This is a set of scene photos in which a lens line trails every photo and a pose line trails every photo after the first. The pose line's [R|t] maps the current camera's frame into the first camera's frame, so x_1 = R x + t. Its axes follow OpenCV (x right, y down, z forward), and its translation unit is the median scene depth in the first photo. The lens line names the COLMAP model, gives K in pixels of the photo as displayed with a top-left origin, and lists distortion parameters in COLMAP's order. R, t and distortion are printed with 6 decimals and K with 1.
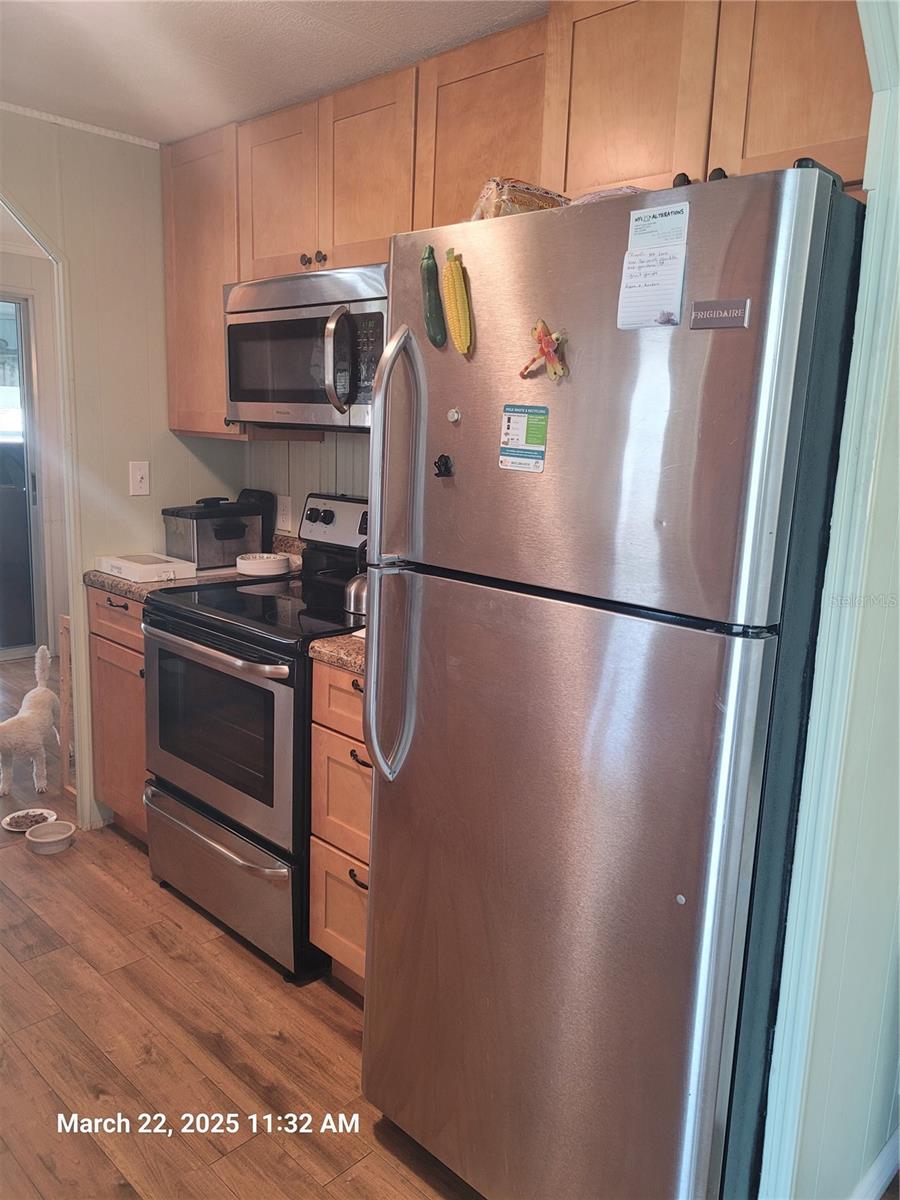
lens RADIAL K [[905.7, 0, 448.2], [0, 905.7, 599.5], [0, 0, 1]] dist [0.056197, -0.035381]
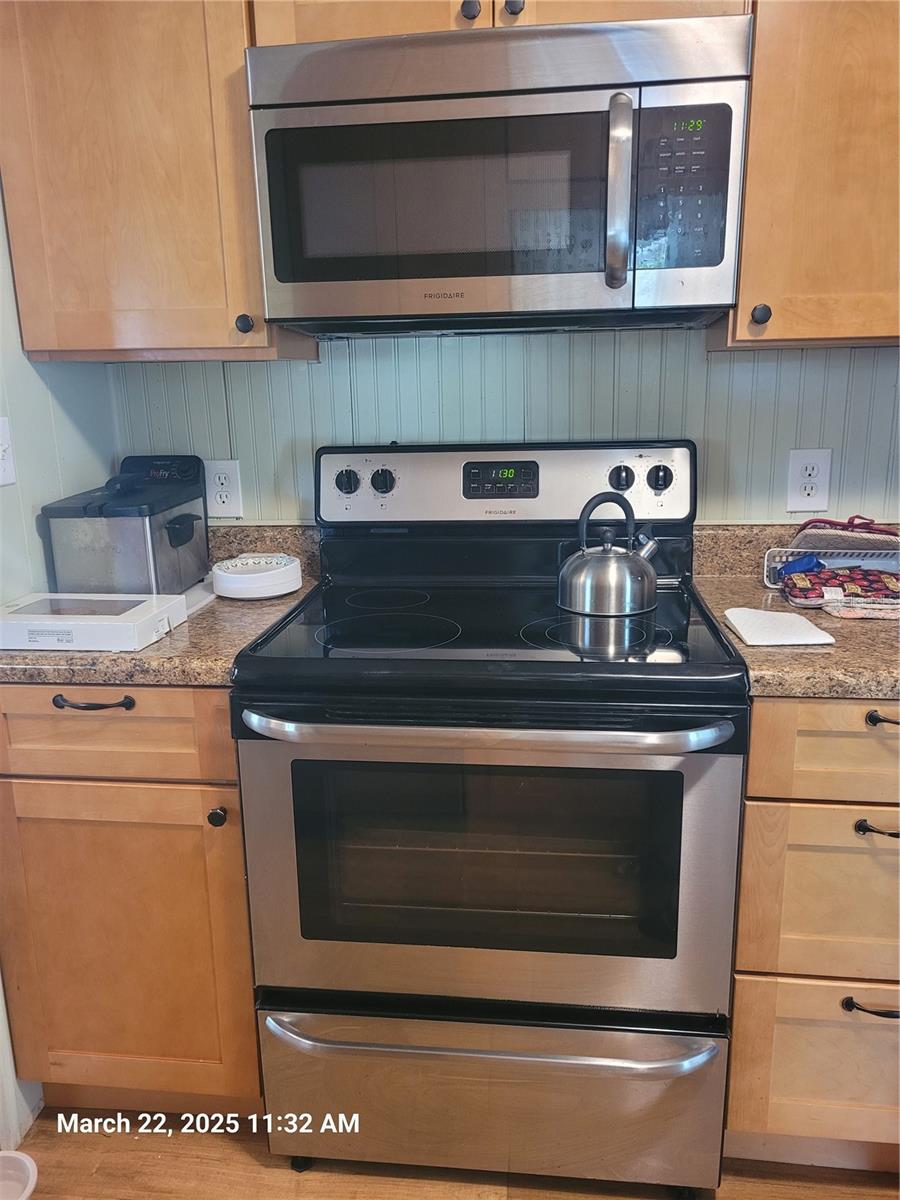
lens RADIAL K [[905.7, 0, 451.3], [0, 905.7, 598.7], [0, 0, 1]] dist [0.056197, -0.035381]
pose [[0.784894, -0.197447, 0.587330, -0.508481], [0.161979, 0.980293, 0.113087, -0.078406], [-0.598084, 0.006374, 0.801408, 0.497899]]
